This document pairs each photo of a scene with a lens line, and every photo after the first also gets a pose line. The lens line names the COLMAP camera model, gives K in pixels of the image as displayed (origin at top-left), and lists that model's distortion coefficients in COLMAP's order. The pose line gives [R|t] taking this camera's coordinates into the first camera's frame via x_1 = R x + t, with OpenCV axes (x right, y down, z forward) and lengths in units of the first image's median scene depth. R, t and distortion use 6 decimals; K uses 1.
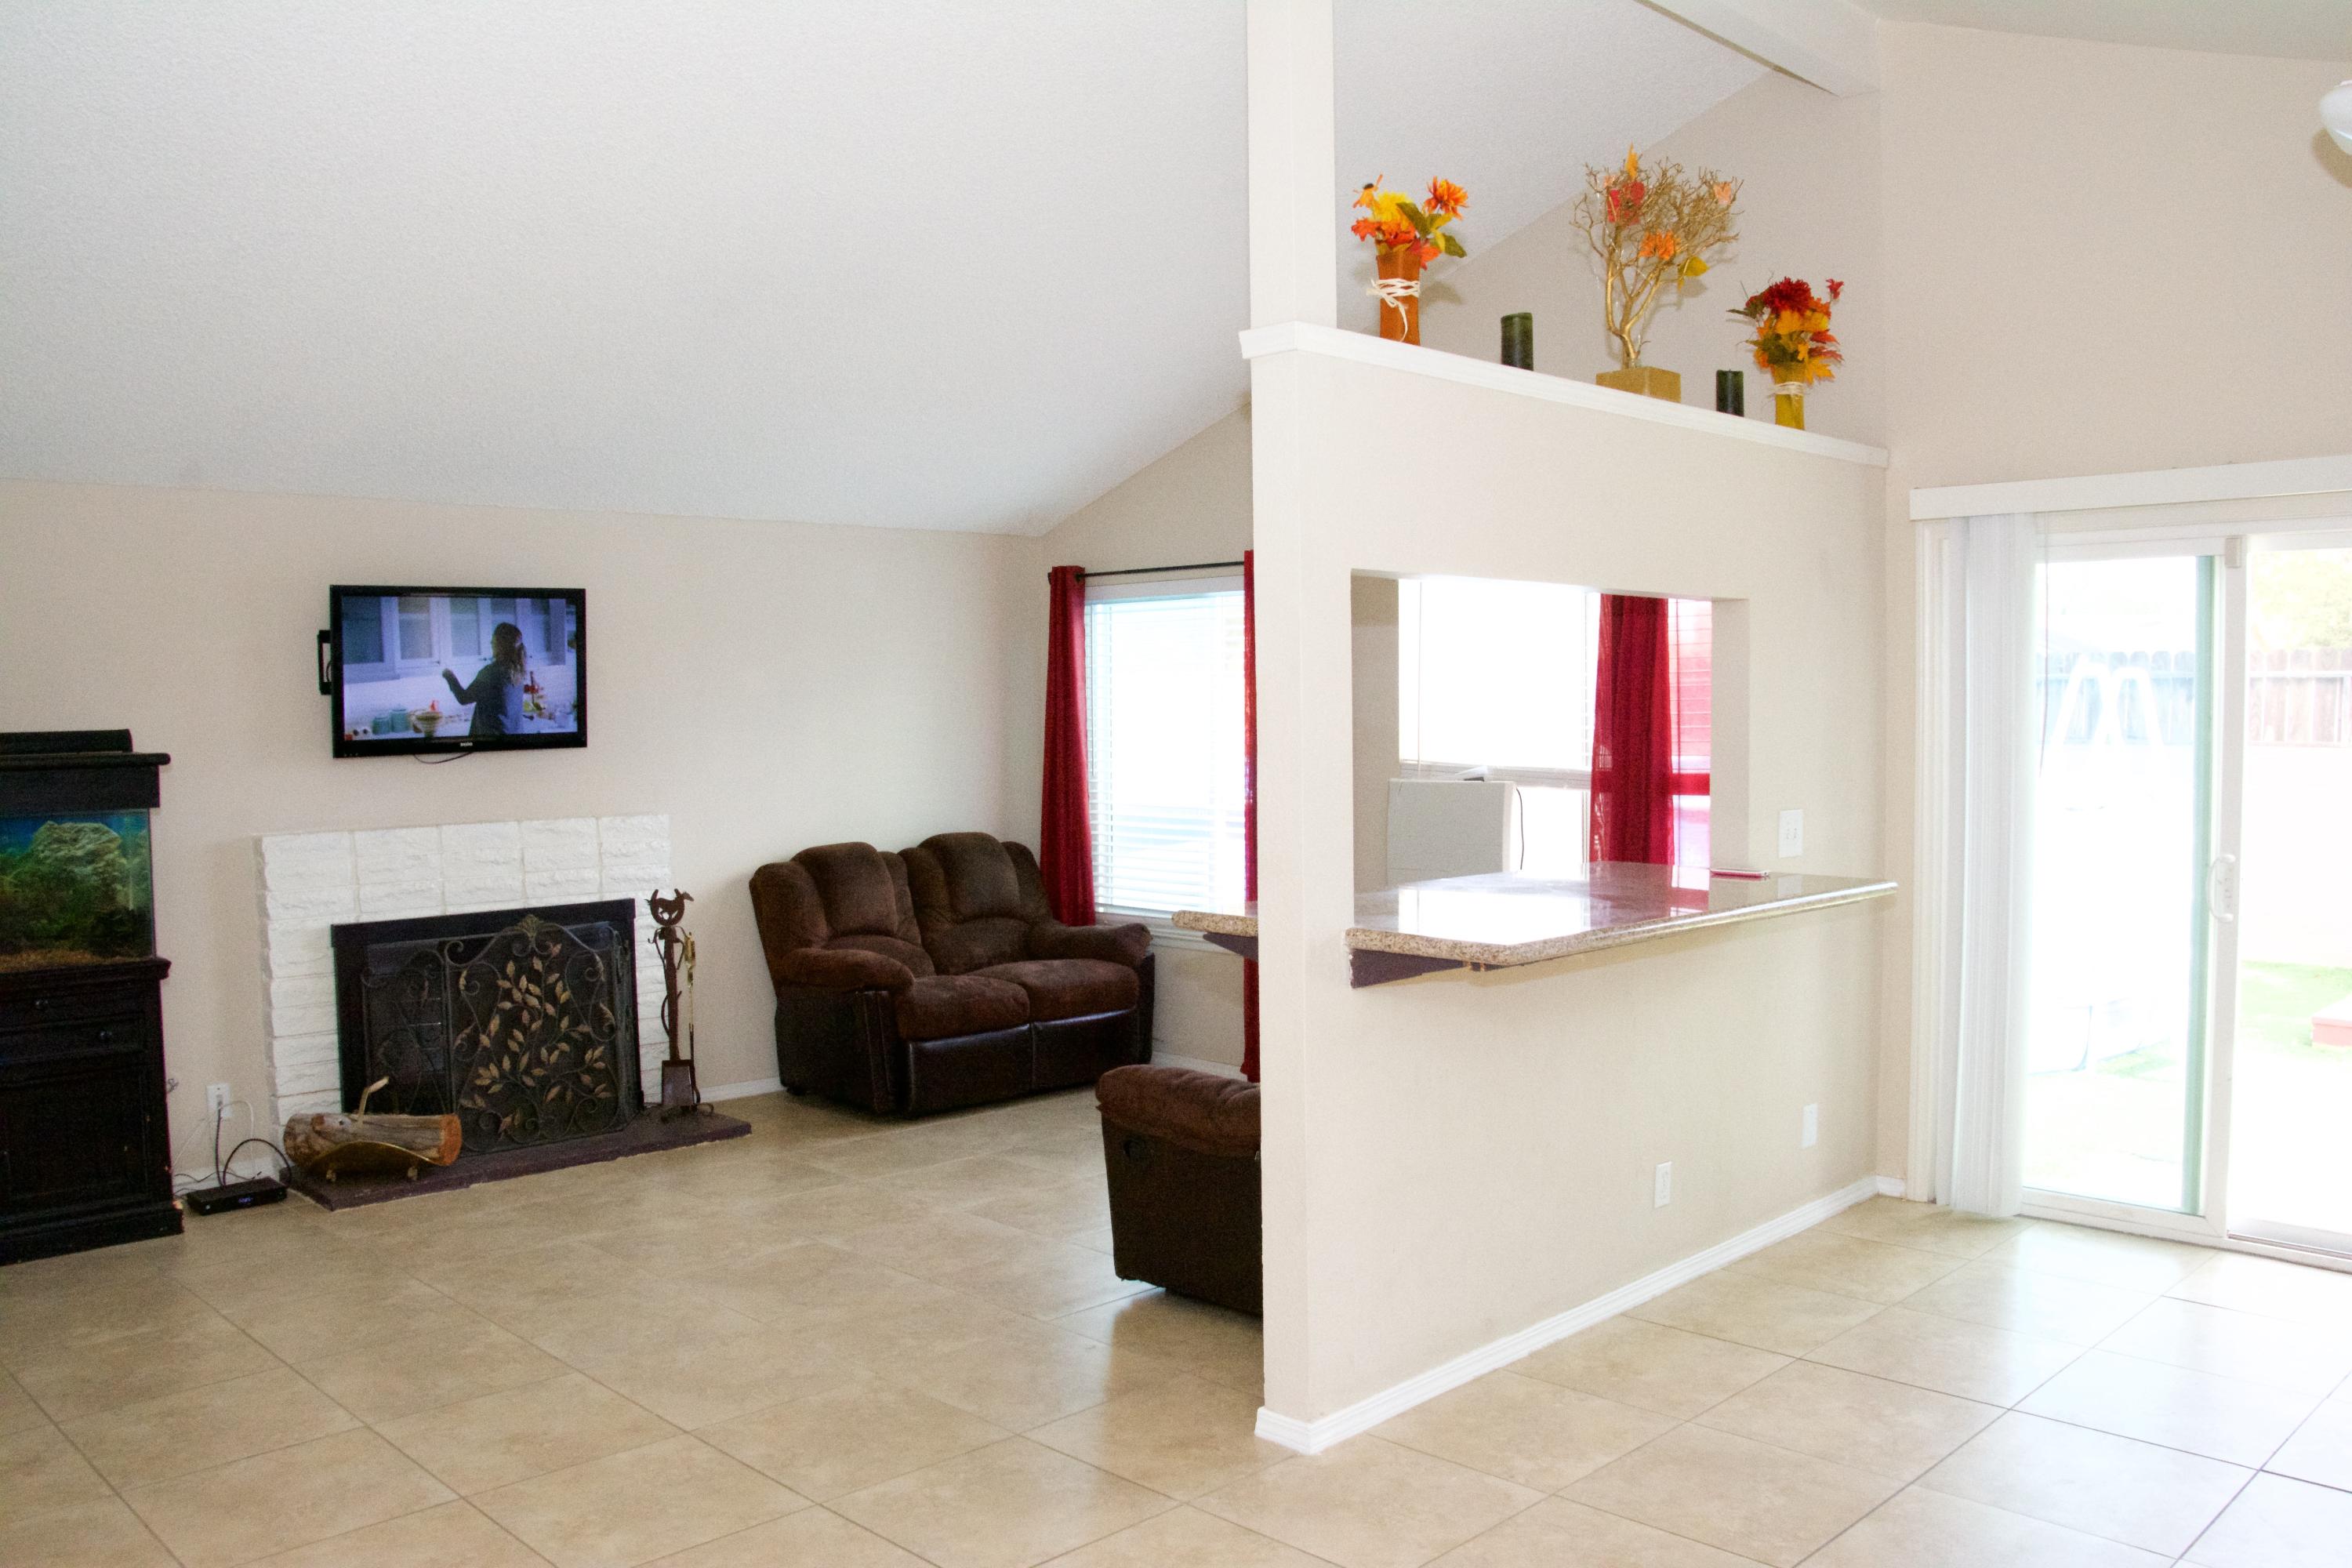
lens RADIAL K [[1882.5, 0, 1183.5], [0, 1882.5, 806.6], [0, 0, 1]] dist [-0.165312, 0.125010]
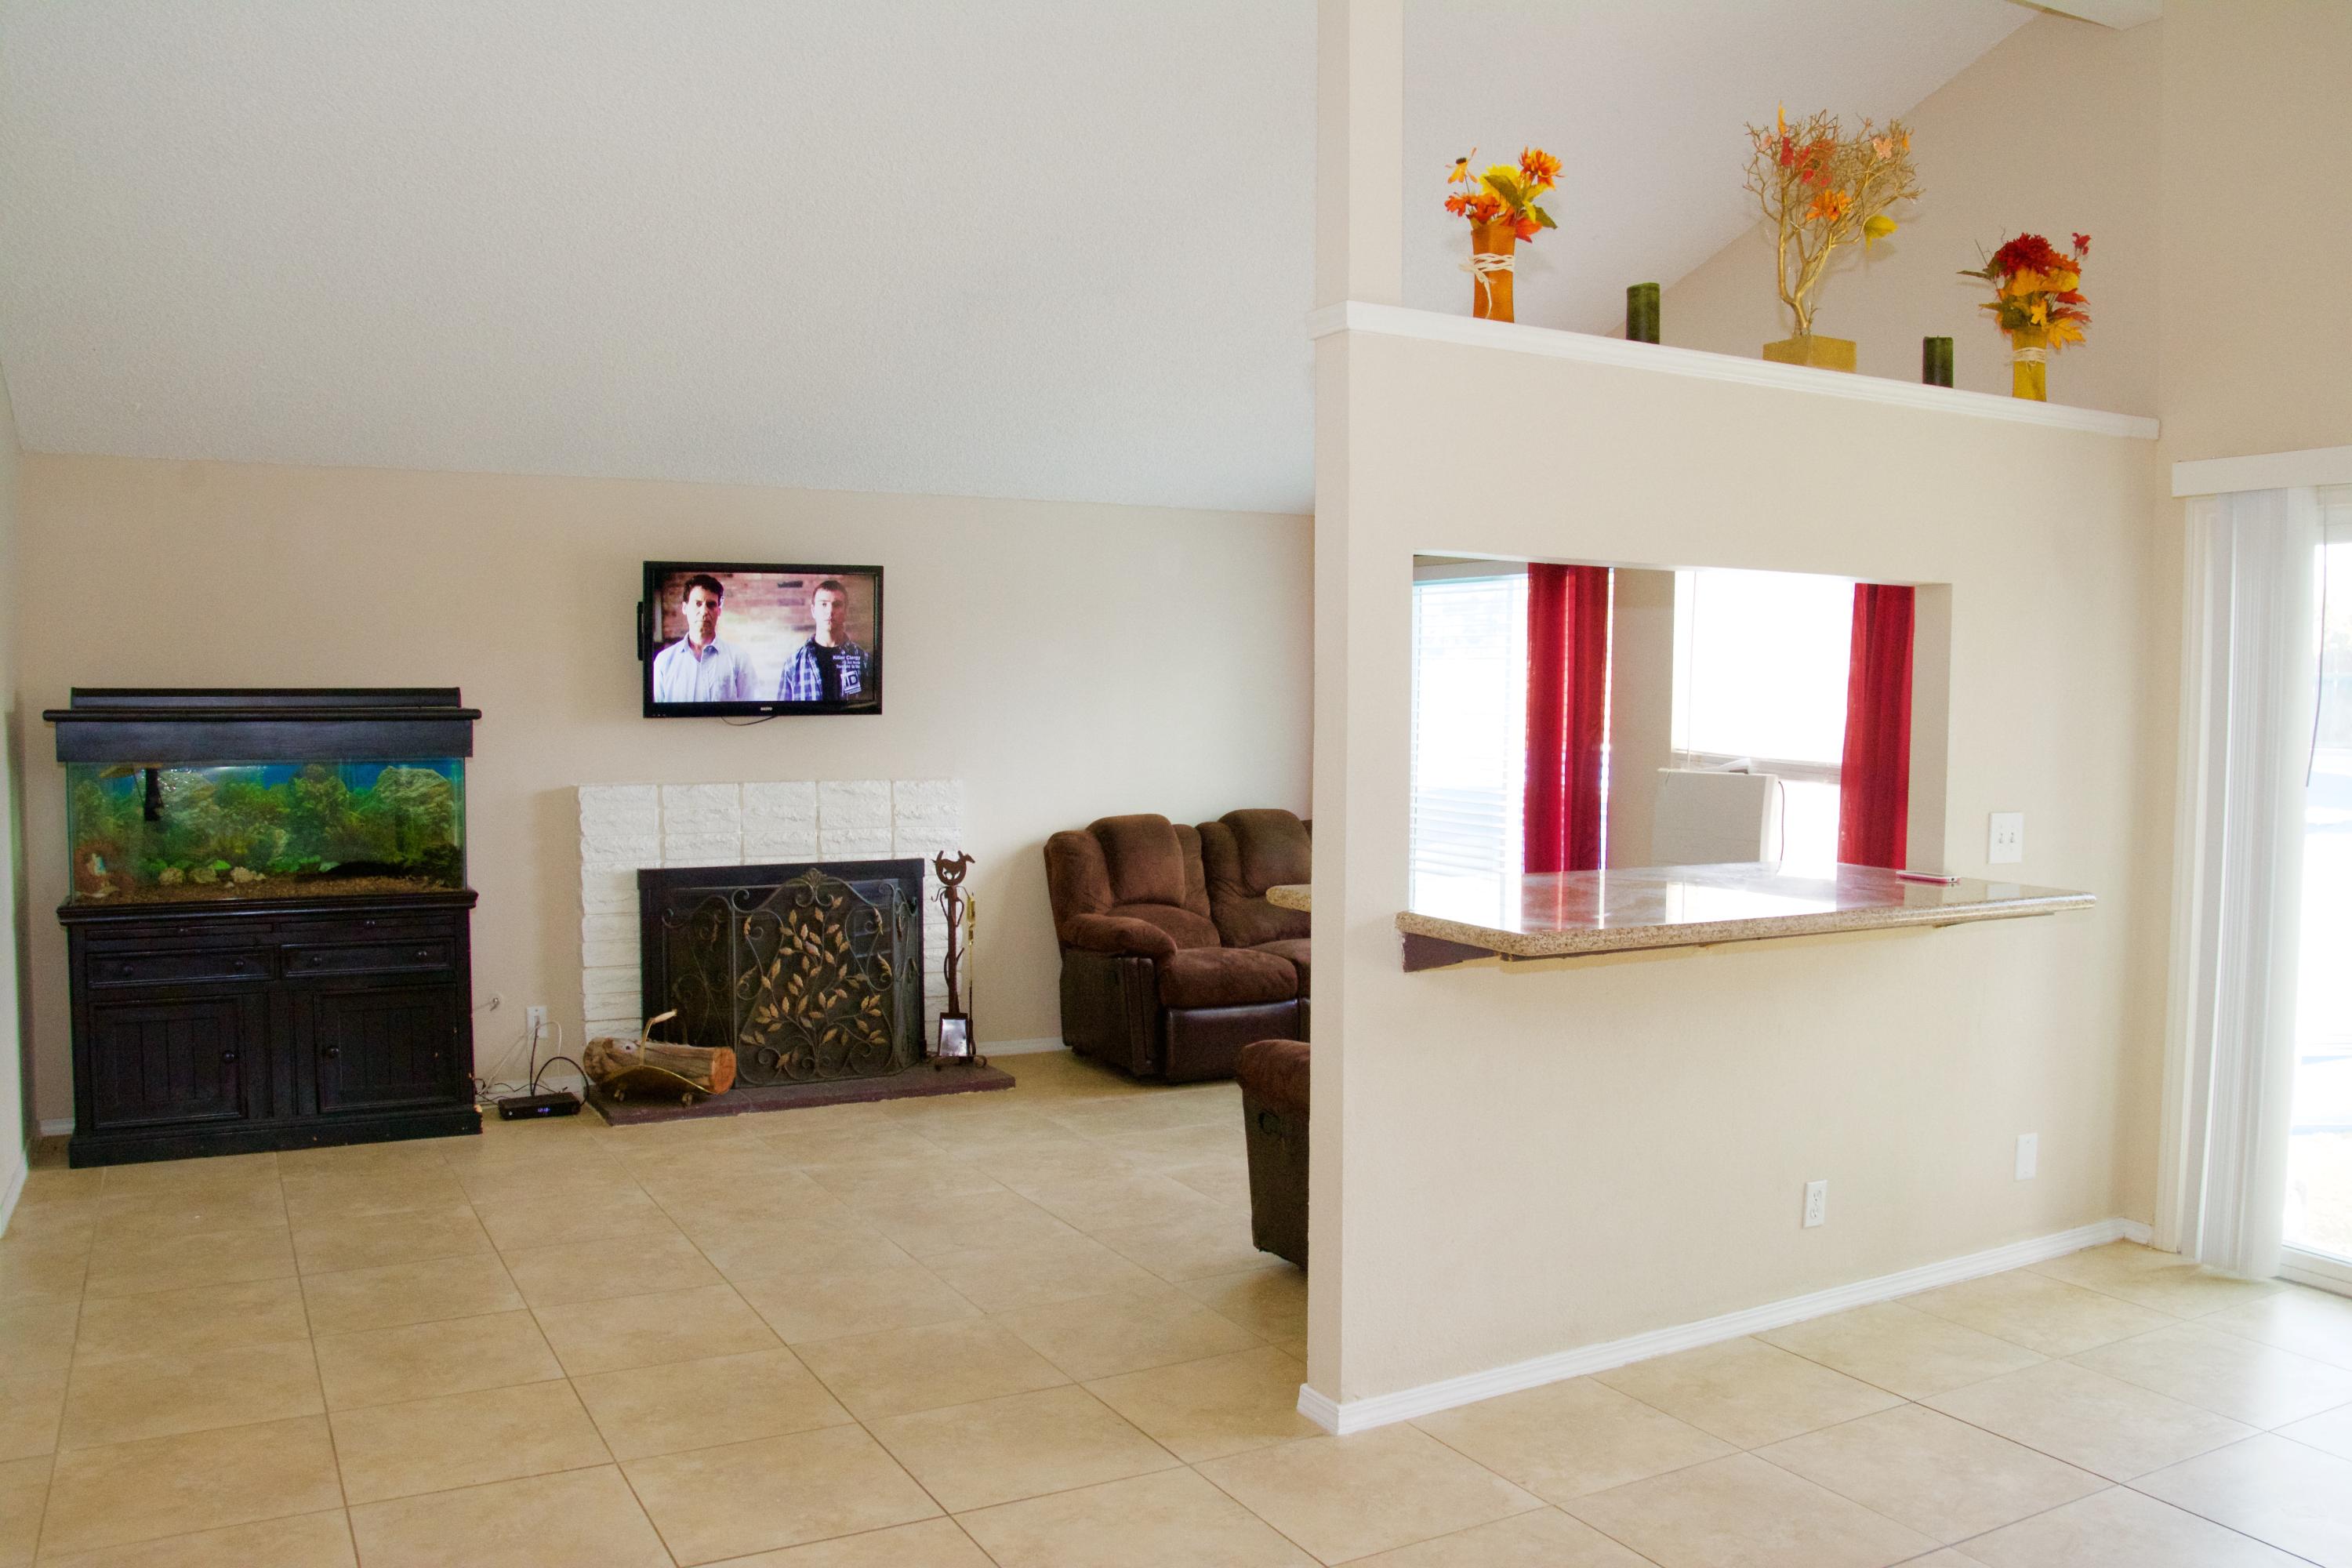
lens RADIAL K [[1884.6, 0, 1176.0], [0, 1884.6, 784.0], [0, 0, 1]] dist [-0.168434, 0.137807]
pose [[0.960995, 0.033247, -0.274560, 0.154527], [-0.034114, 0.999417, 0.001619, 0.000454], [0.274454, 0.007810, 0.961569, 0.008324]]
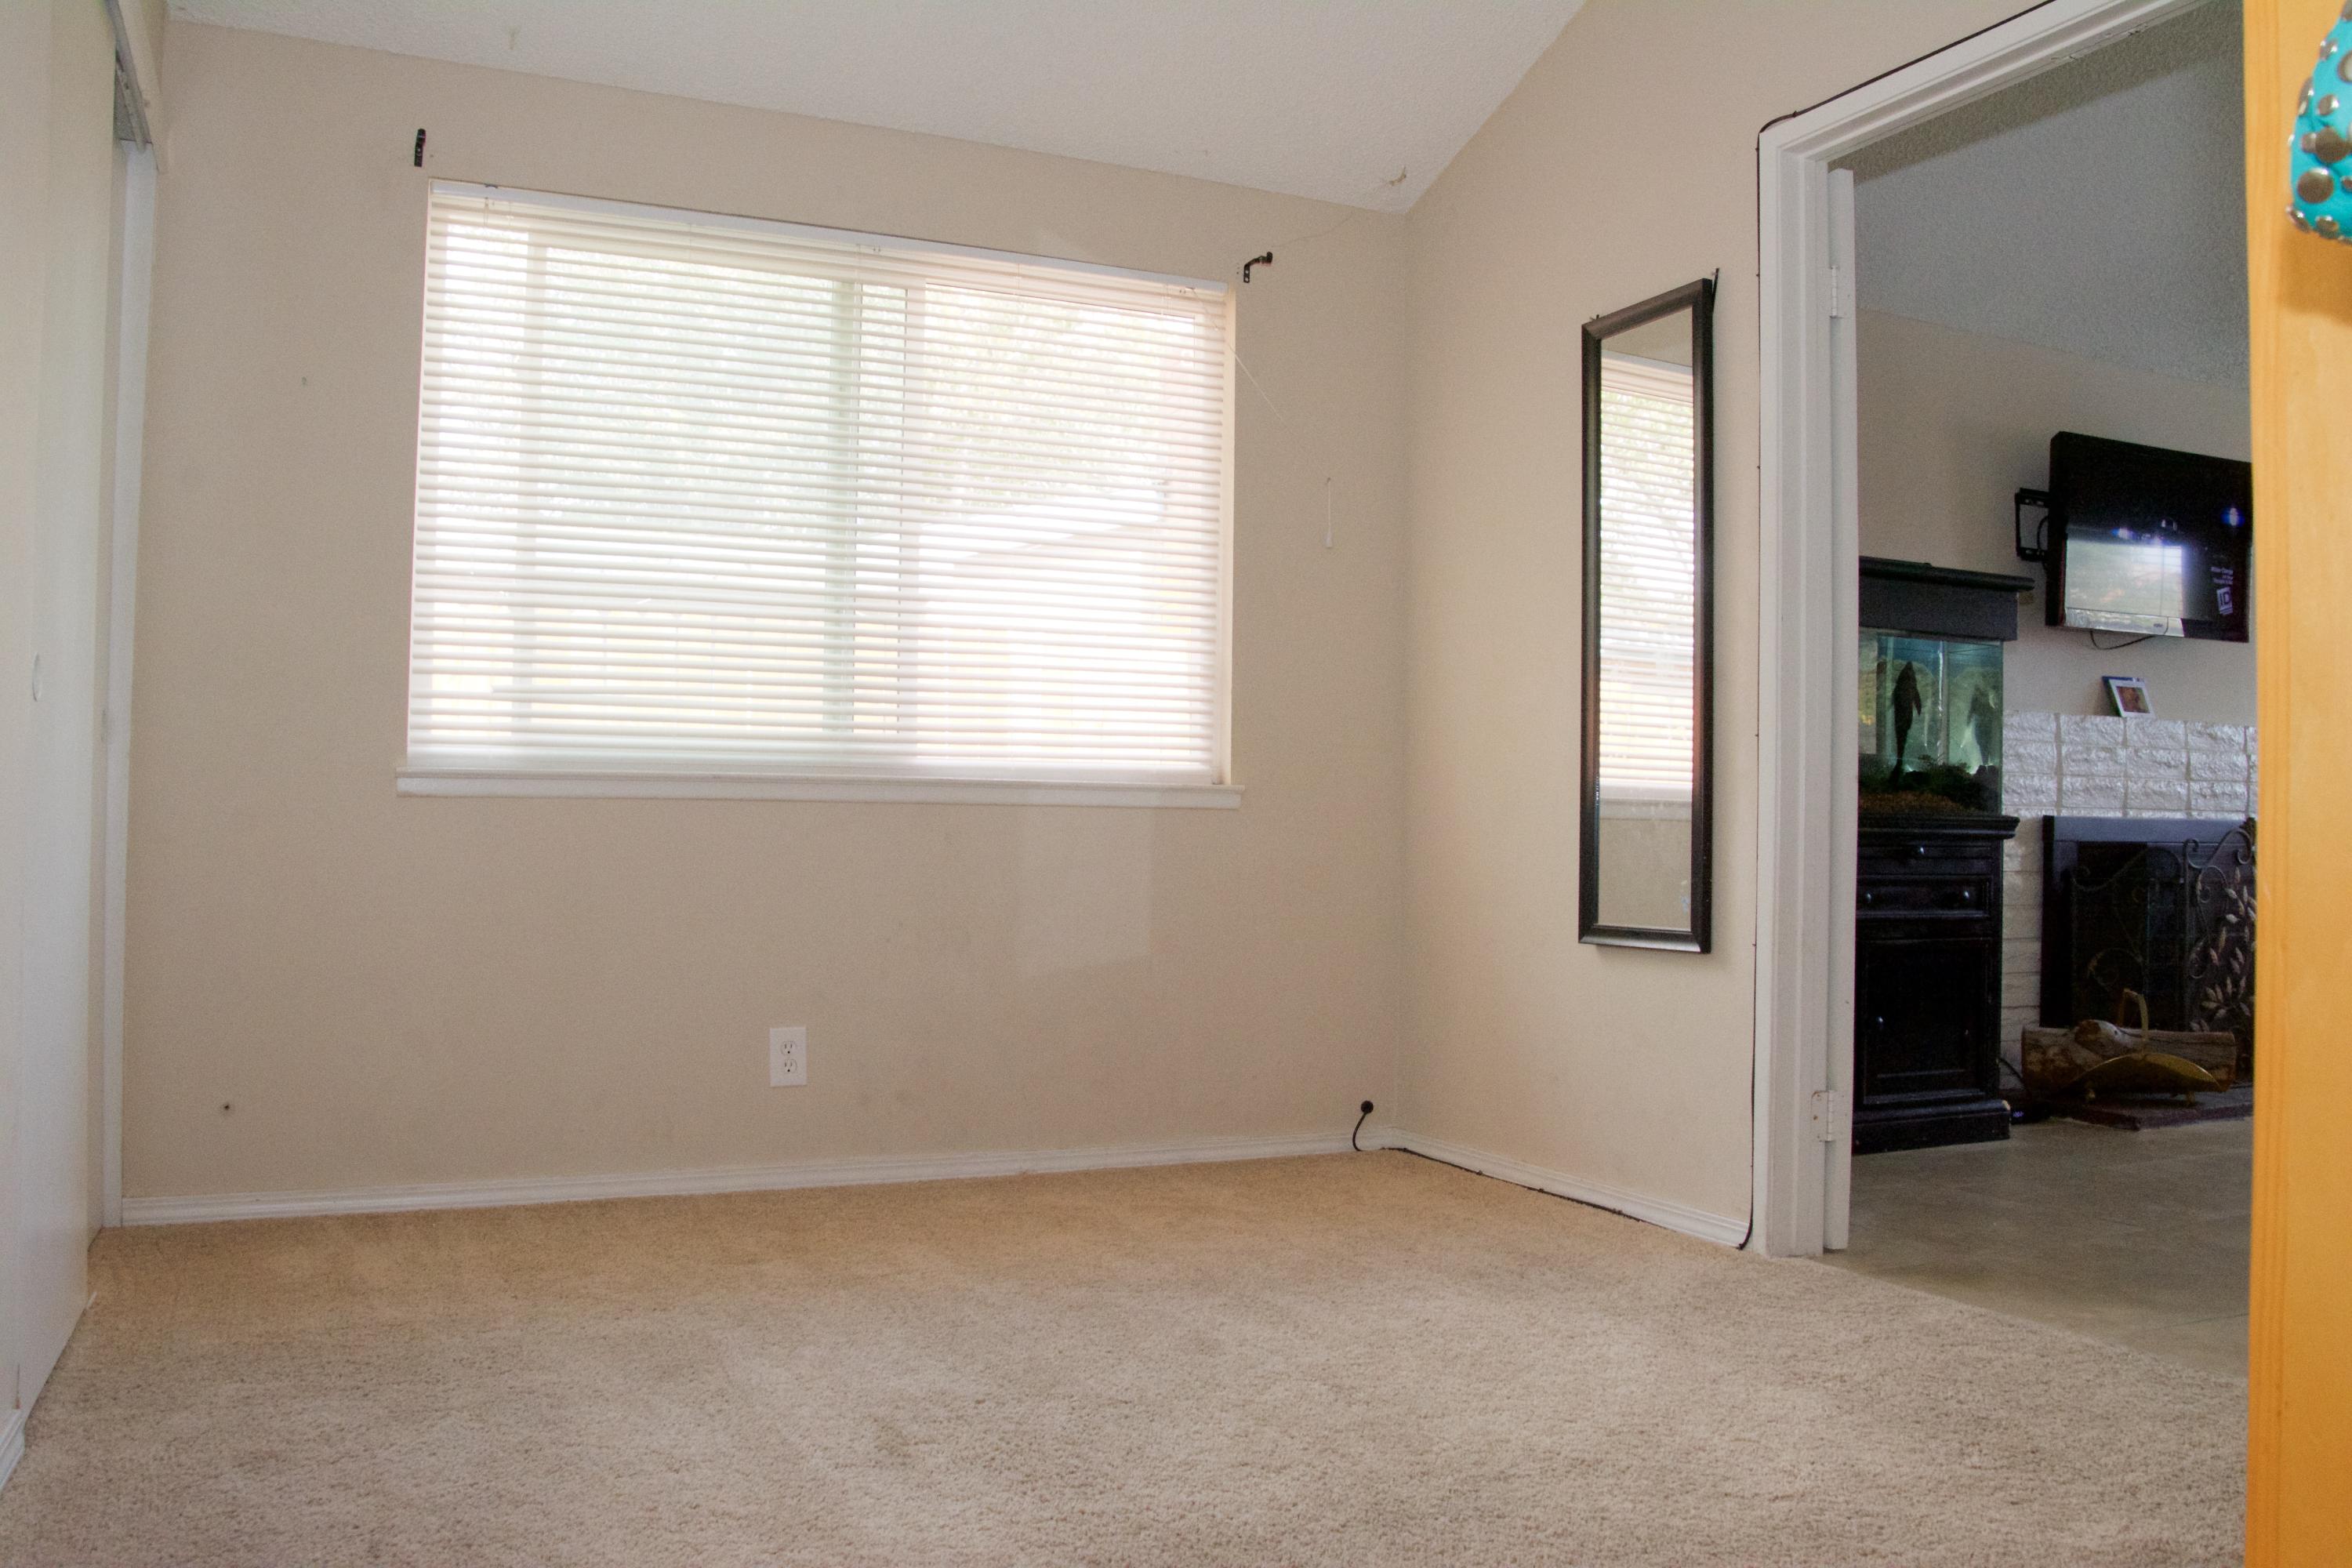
lens RADIAL K [[1877.7, 0, 1208.6], [0, 1877.7, 817.4], [0, 0, 1]] dist [-0.152570, 0.107271]
pose [[0.948576, 0.020041, -0.315914, -0.578435], [-0.040967, 0.997373, -0.059738, 0.136122], [0.313886, 0.069608, 0.946905, 0.044093]]
